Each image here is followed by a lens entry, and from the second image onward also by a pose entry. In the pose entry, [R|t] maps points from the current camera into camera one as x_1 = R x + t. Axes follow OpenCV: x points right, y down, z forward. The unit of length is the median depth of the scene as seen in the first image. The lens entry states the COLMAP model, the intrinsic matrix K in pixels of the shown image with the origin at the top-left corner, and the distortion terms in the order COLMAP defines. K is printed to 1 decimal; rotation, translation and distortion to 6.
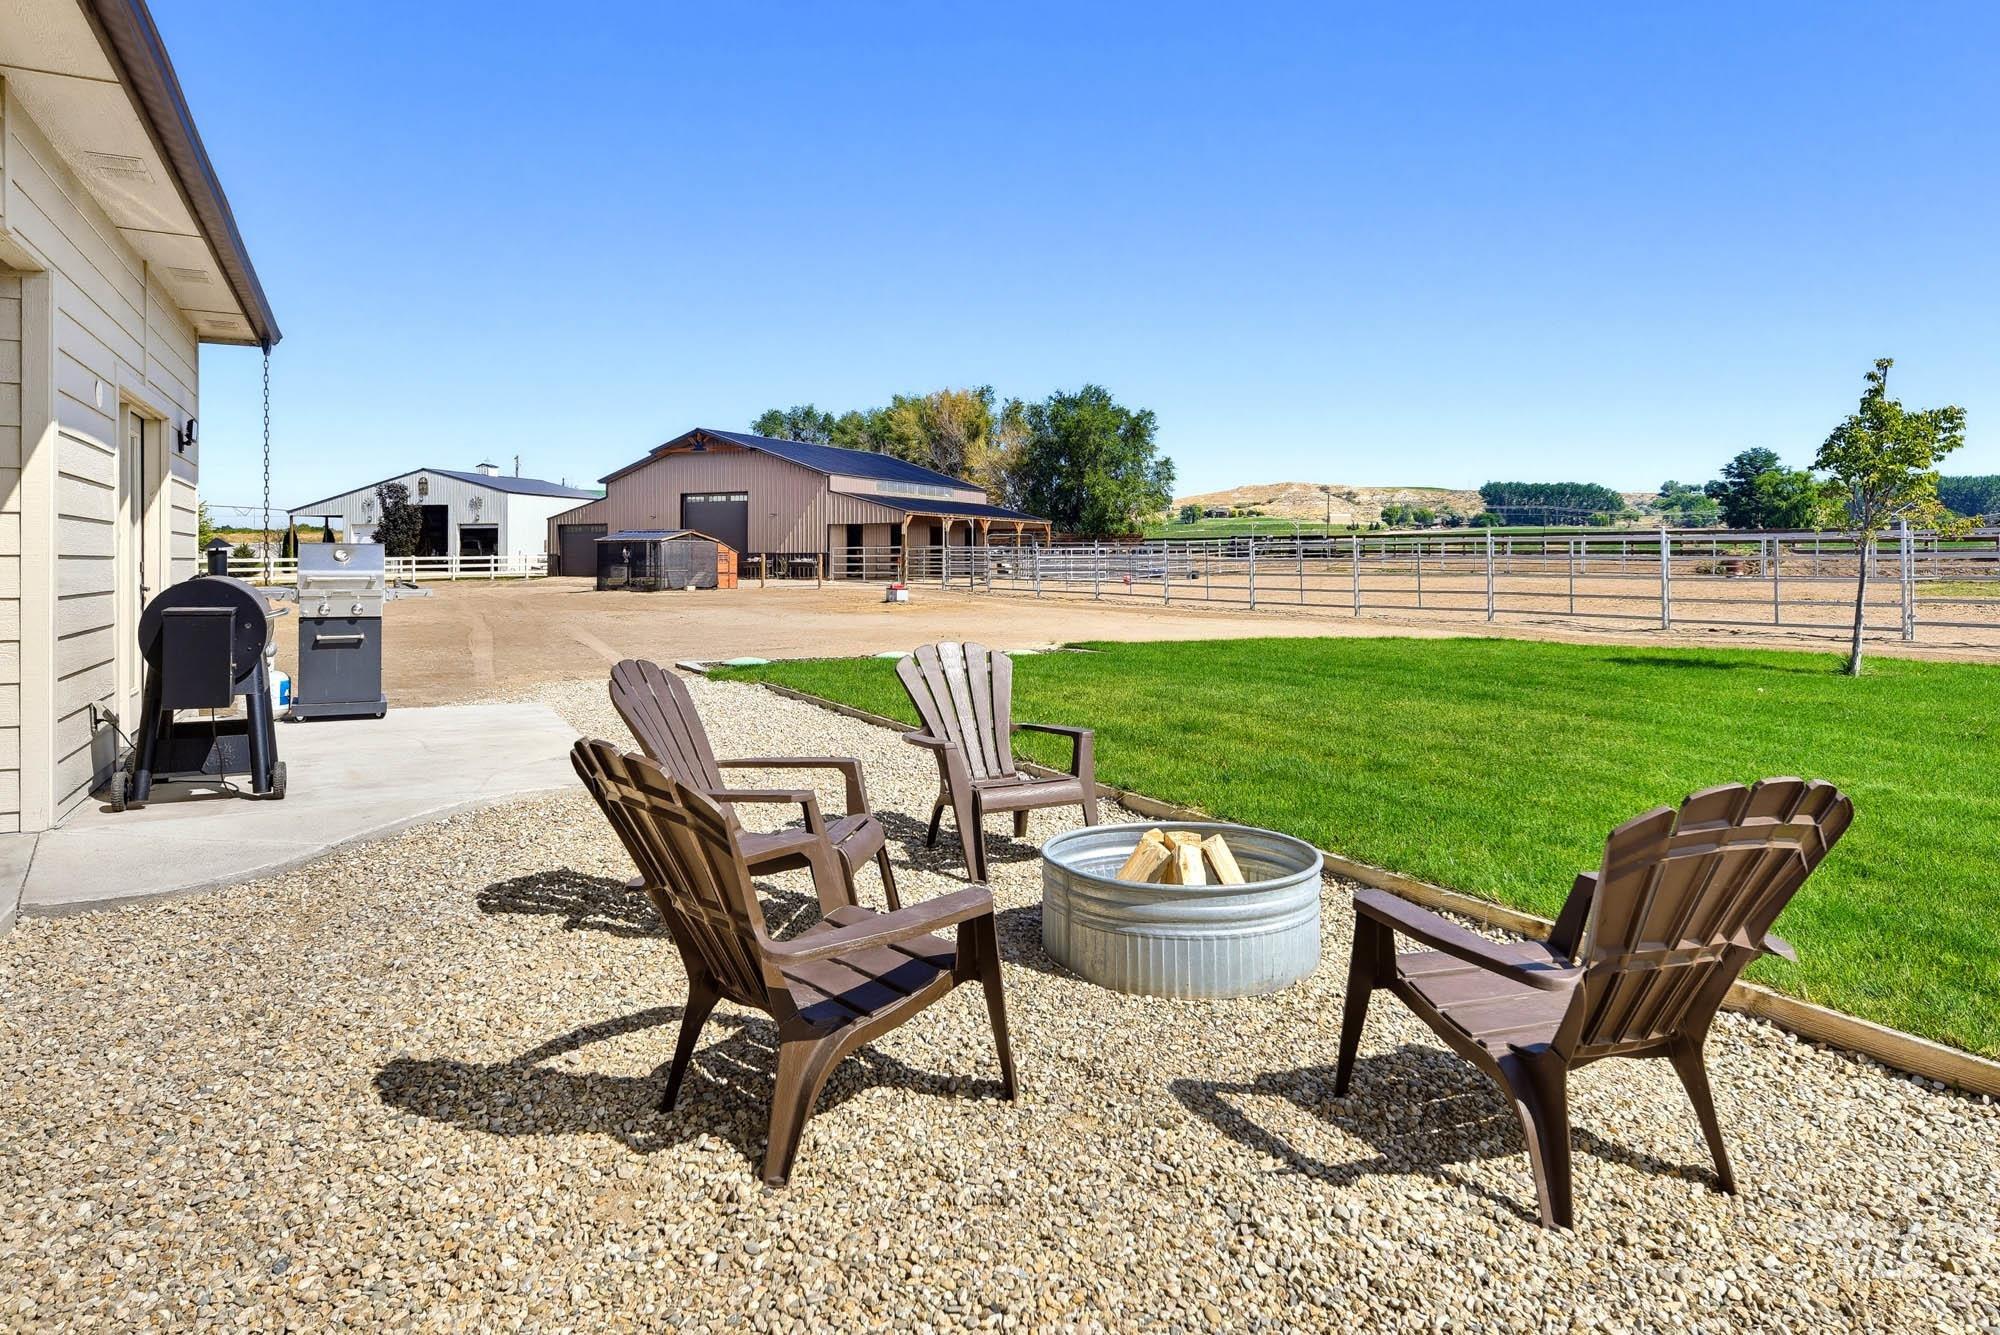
lens RADIAL K [[1233.7, 0, 1000.0], [0, 1233.7, 667.5], [0, 0, 1]] dist [-0.004254, -0.001173]
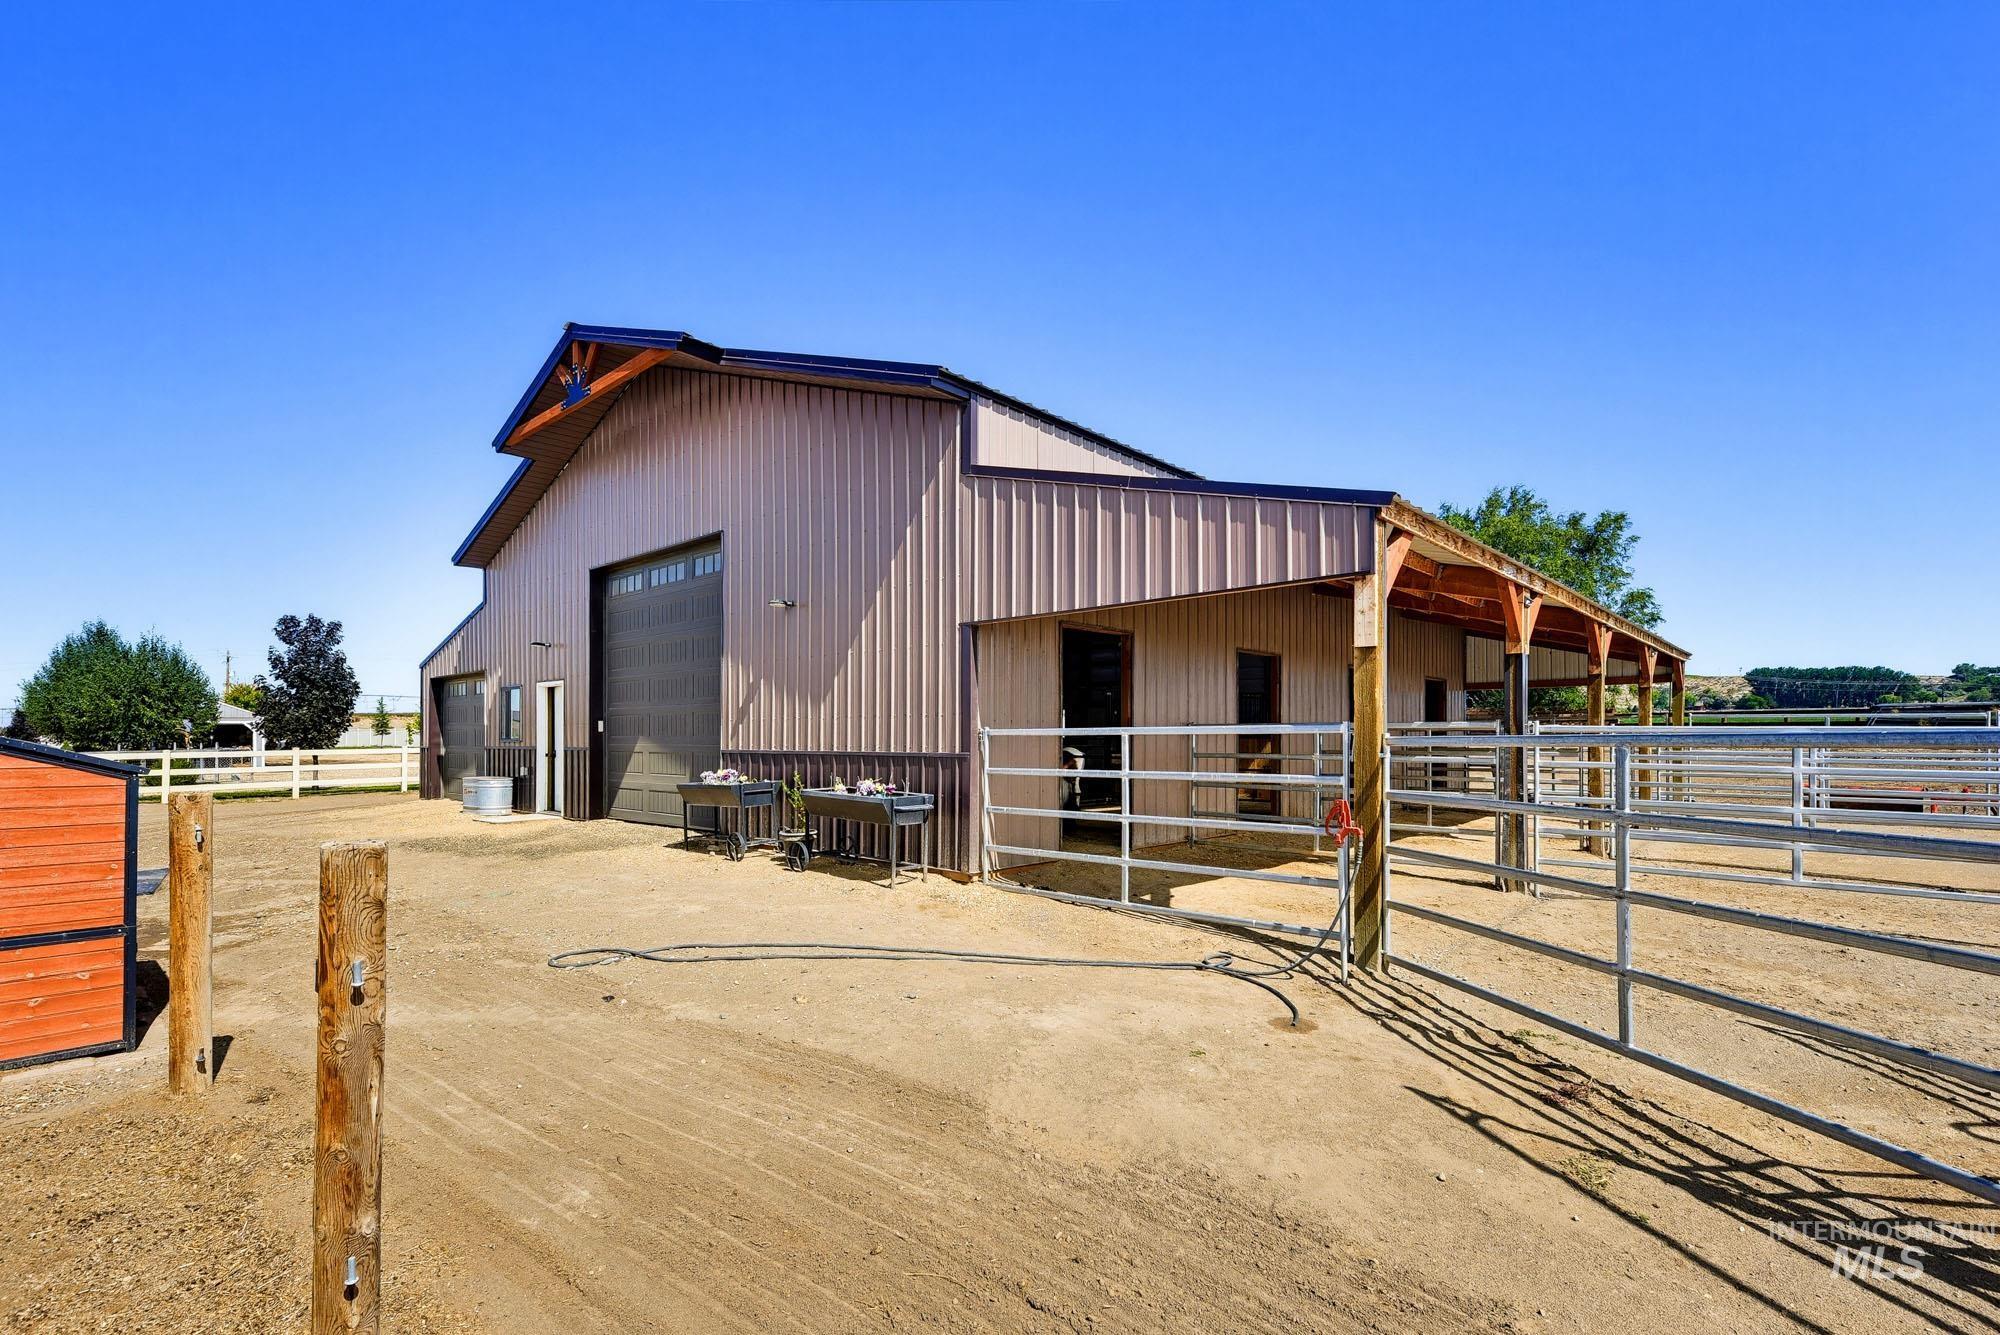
lens RADIAL K [[940.5, 0, 999.9], [0, 940.5, 747.3], [0, 0, 1]] dist [-0.000049, -0.000059]
pose [[0.960299, -0.000228, -0.278972, -0.046530], [-0.022265, 0.996747, -0.077456, -0.042936], [0.278082, 0.080593, 0.957170, 0.443247]]
